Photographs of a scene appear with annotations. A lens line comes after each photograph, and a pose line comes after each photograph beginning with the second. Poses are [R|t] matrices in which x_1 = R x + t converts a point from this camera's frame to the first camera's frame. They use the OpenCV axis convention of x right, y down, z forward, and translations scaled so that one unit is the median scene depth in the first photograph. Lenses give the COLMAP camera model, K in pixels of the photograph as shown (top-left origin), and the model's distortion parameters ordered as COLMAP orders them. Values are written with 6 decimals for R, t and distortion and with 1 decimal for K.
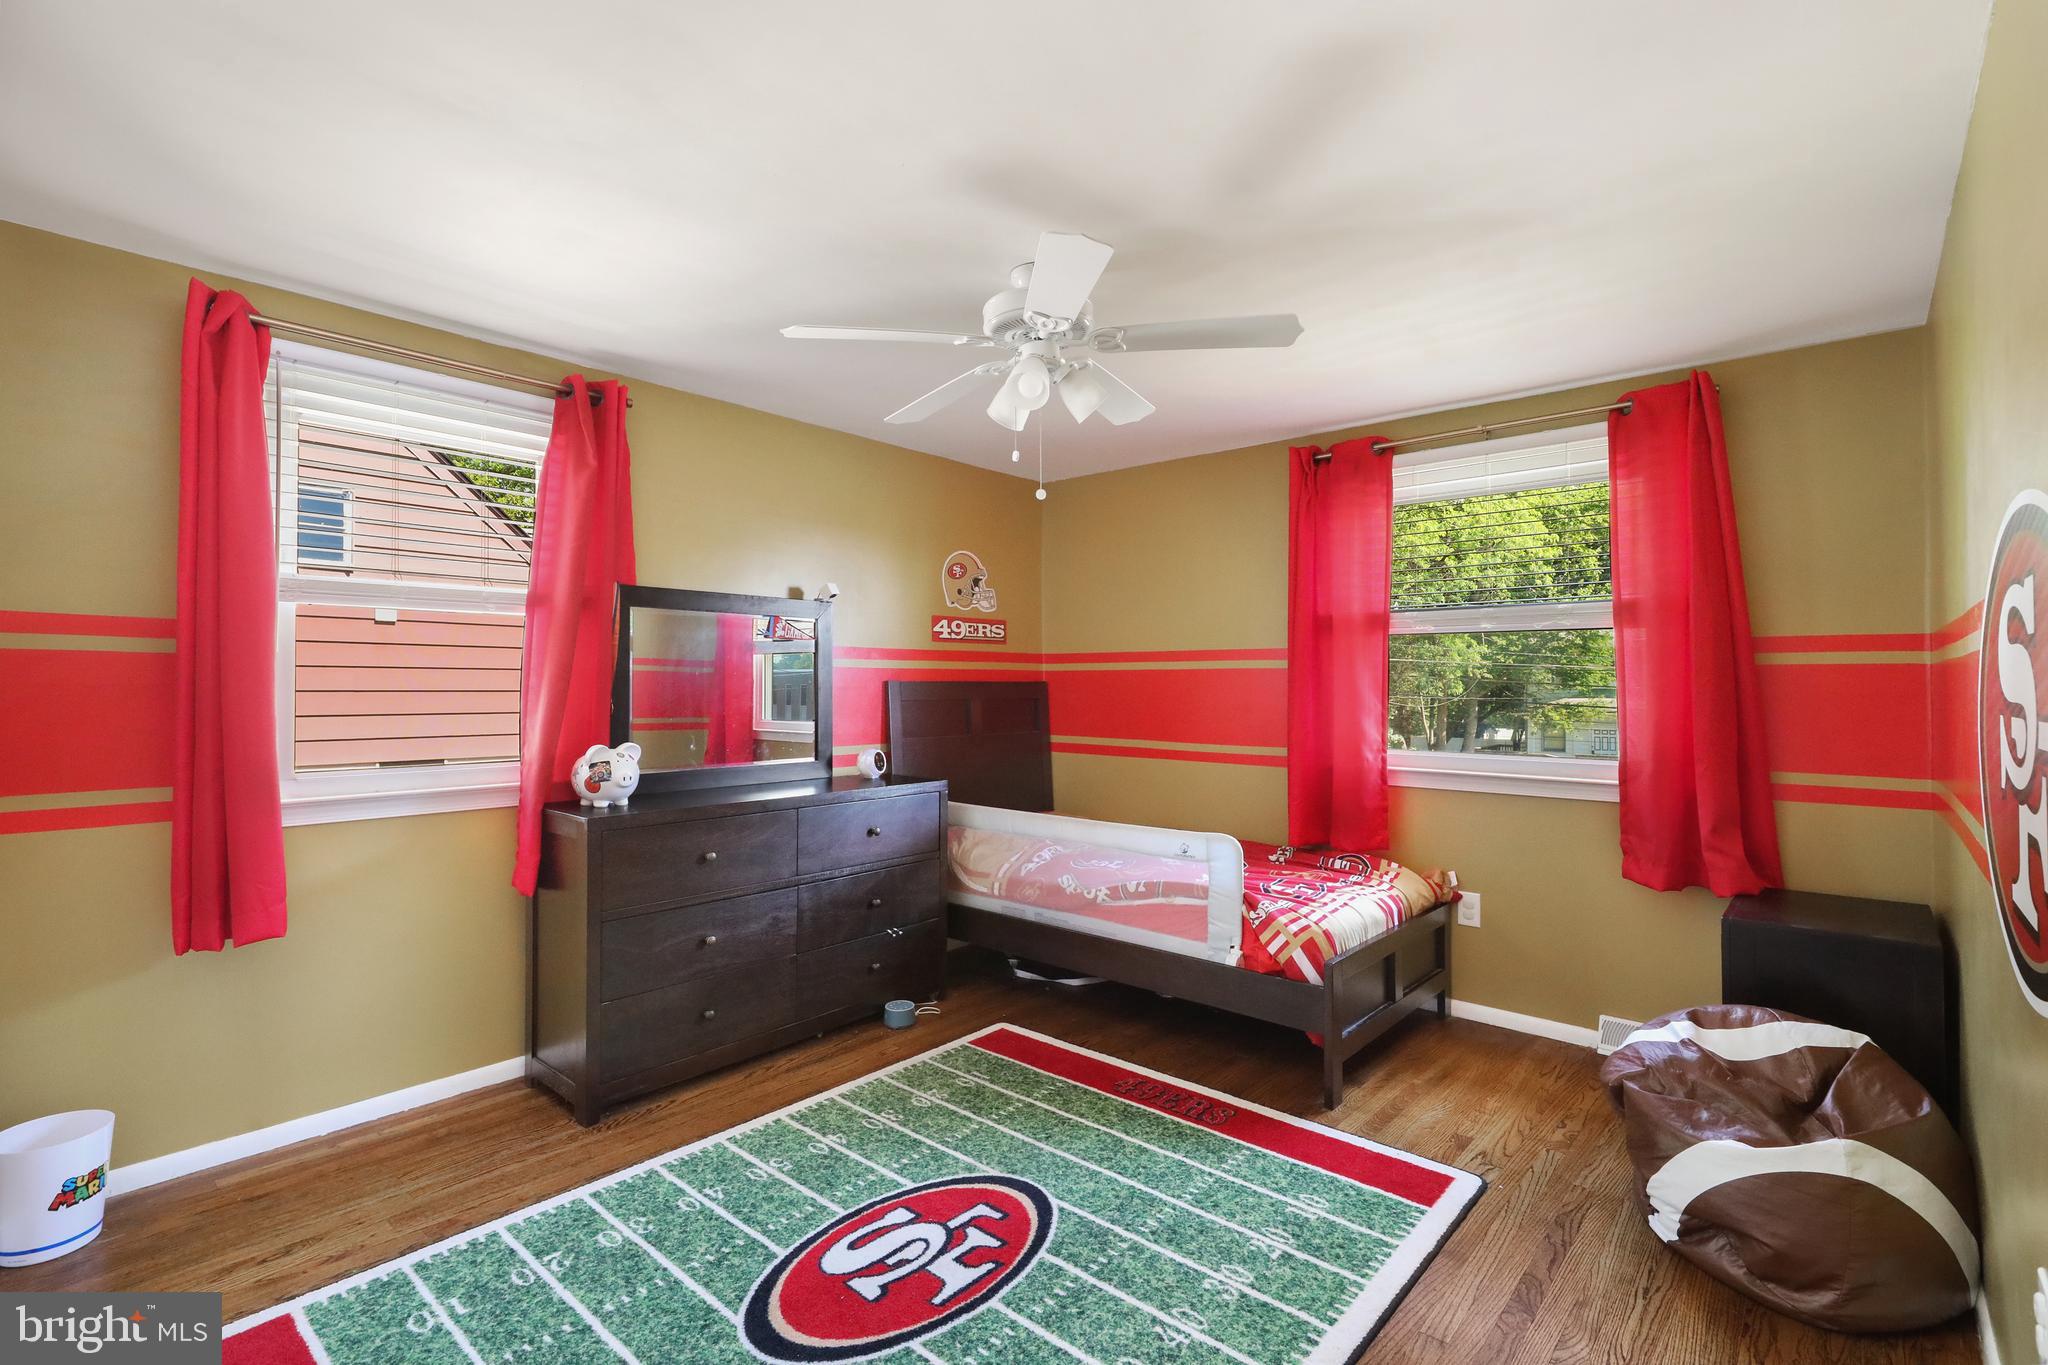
lens RADIAL K [[932.2, 0, 1025.6], [0, 932.2, 677.3], [0, 0, 1]] dist [-0.002072, 0.000049]
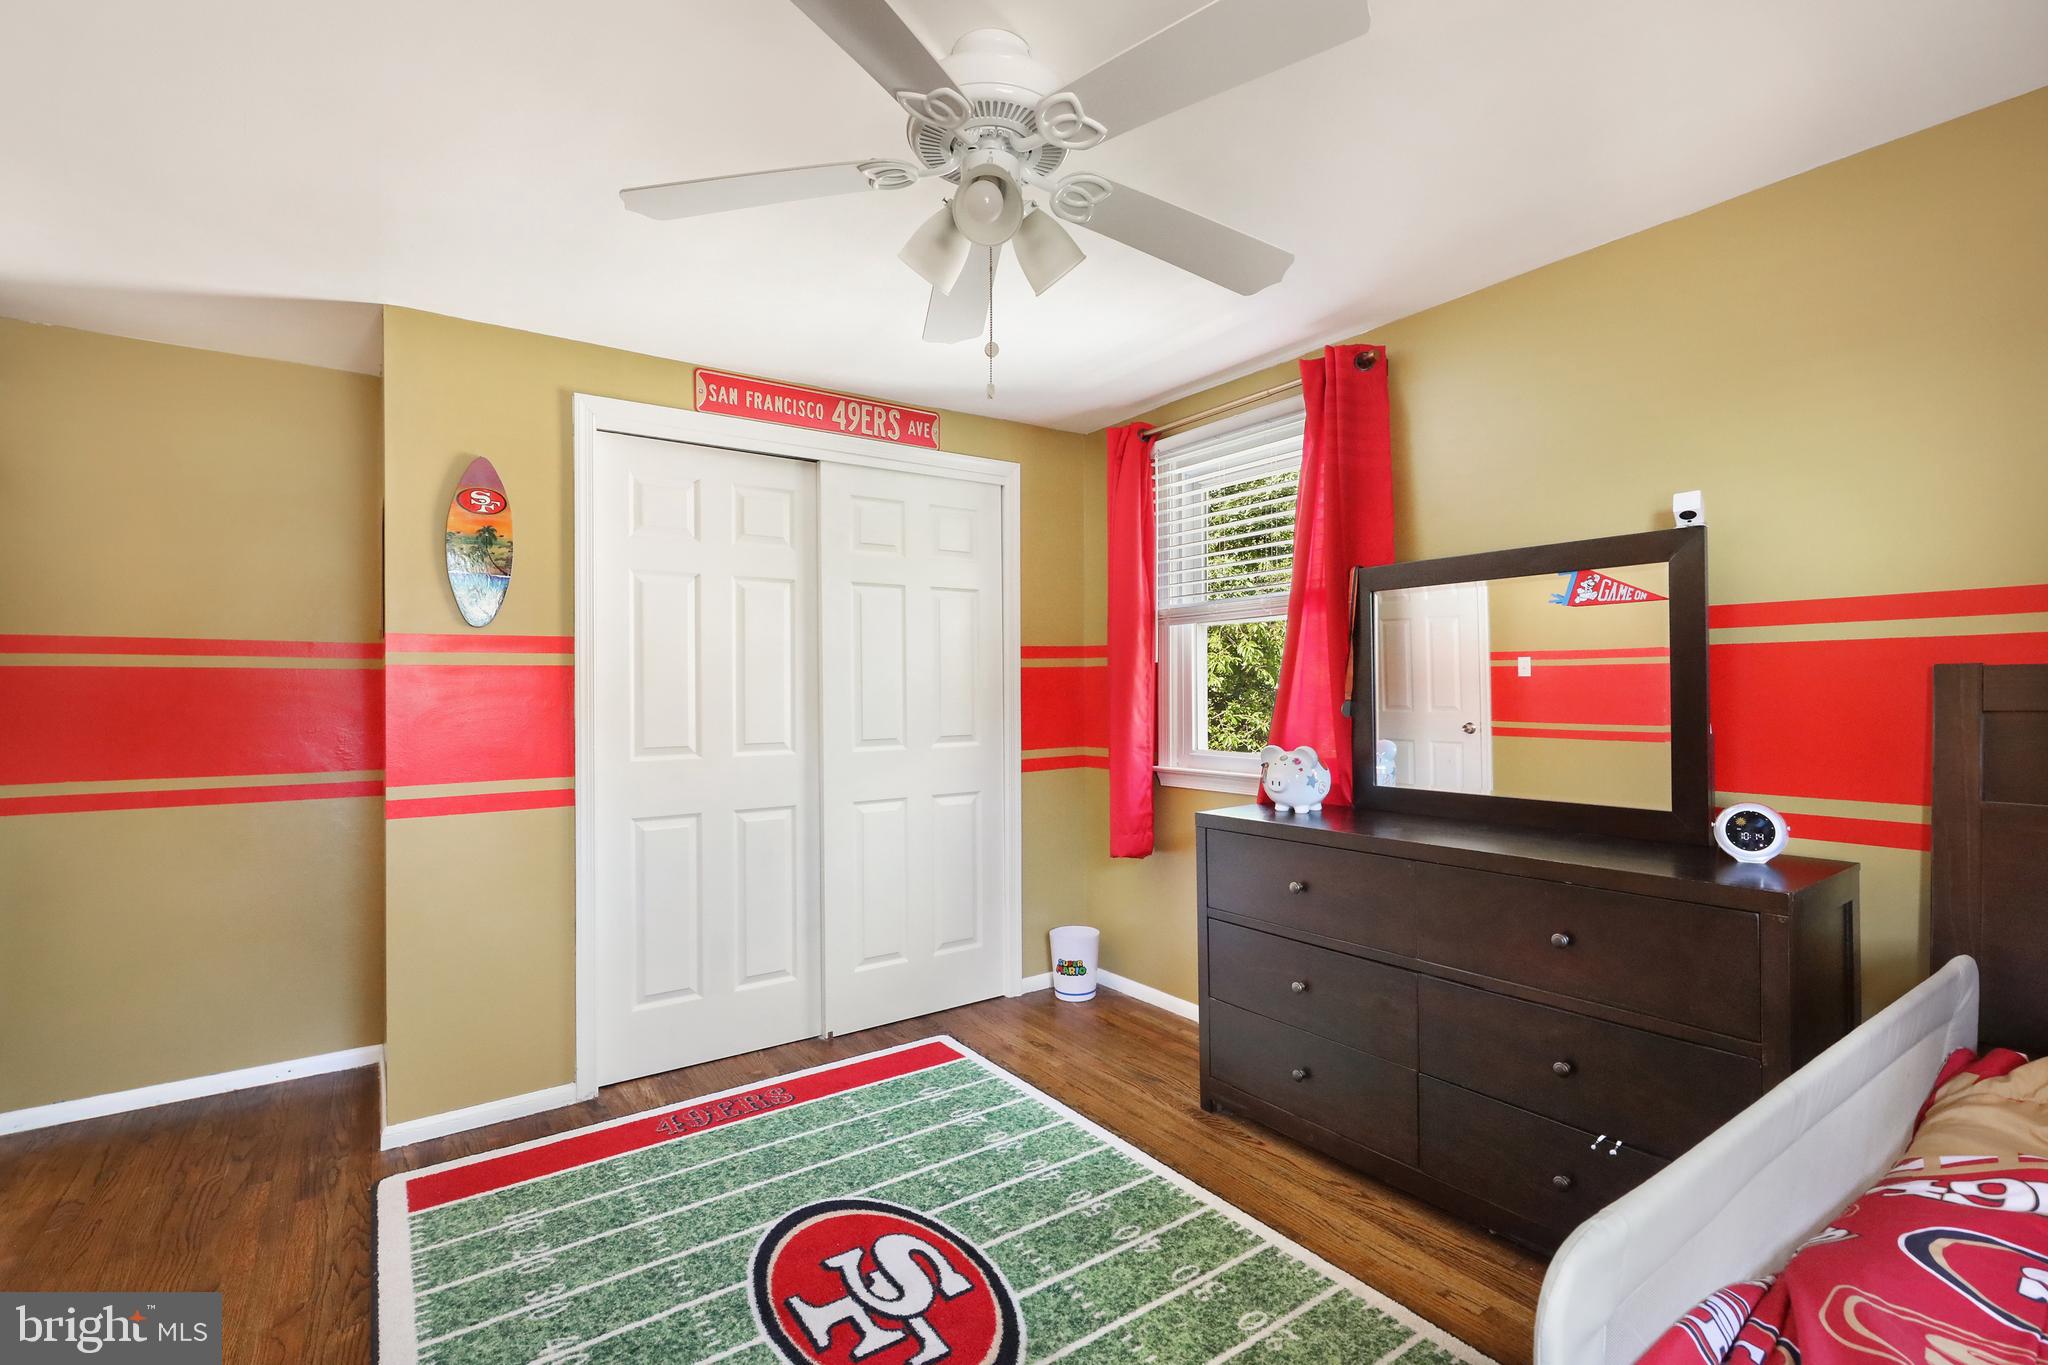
lens RADIAL K [[932.2, 0, 1025.6], [0, 932.2, 677.3], [0, 0, 1]] dist [-0.002072, 0.000049]
pose [[-0.220813, -0.008134, -0.975282, 0.676264], [0.017031, 0.999781, -0.012194, 0.013370], [0.975167, -0.019303, -0.220626, 1.200397]]
